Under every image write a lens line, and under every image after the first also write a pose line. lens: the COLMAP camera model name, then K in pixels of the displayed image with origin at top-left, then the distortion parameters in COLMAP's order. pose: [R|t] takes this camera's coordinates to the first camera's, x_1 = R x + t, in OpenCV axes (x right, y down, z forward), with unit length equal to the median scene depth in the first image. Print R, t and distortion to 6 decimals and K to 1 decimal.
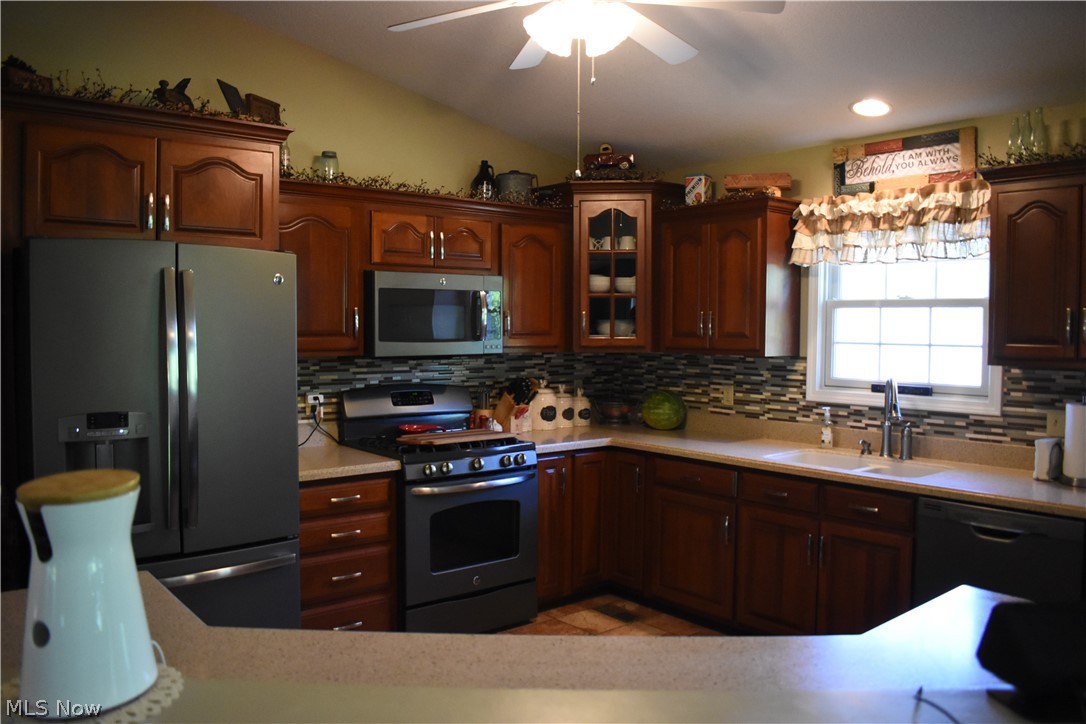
lens RADIAL K [[863.2, 0, 479.7], [0, 863.2, 361.1], [0, 0, 1]] dist [-0.092796, 0.021902]
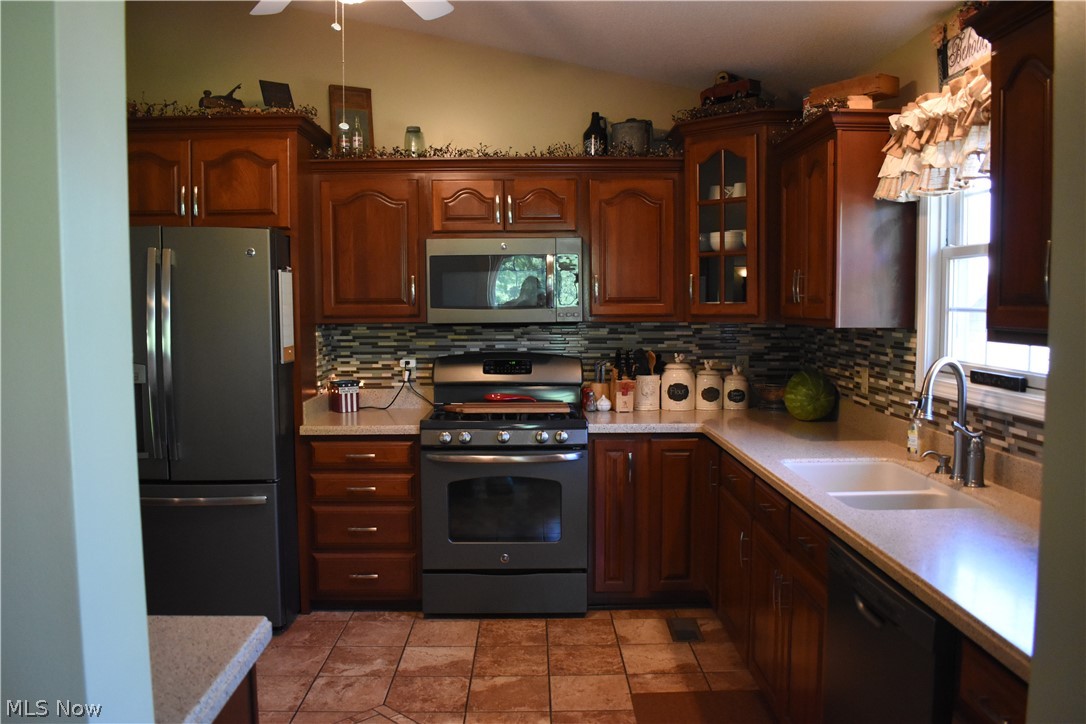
lens RADIAL K [[863.2, 0, 539.5], [0, 863.2, 360.8], [0, 0, 1]] dist [-0.092796, 0.021902]
pose [[0.793130, 0.033388, -0.608137, 0.577509], [-0.017271, 0.999328, 0.032340, 0.003676], [0.608808, -0.015146, 0.793173, 0.256109]]
